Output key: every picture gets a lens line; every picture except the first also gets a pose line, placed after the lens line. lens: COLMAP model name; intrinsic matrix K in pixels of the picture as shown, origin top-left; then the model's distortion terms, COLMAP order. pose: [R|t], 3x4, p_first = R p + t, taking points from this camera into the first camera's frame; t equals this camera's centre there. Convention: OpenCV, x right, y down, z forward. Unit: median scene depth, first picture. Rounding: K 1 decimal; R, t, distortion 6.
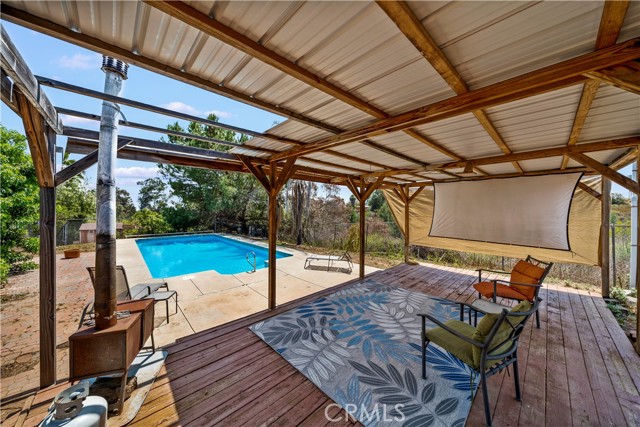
lens RADIAL K [[218.4, 0, 320.0], [0, 218.4, 213.5], [0, 0, 1]] dist [-0.002197, -0.000214]
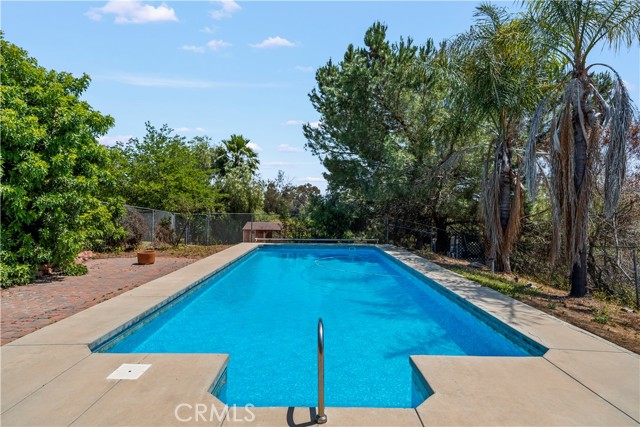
lens RADIAL K [[330.3, 0, 319.3], [0, 330.3, 207.3], [0, 0, 1]] dist [-0.001587, -0.000246]
pose [[0.726211, -0.006951, -0.687437, -0.030397], [-0.016292, 0.999494, -0.027318, 0.024349], [0.687279, 0.031039, 0.725730, 0.311741]]
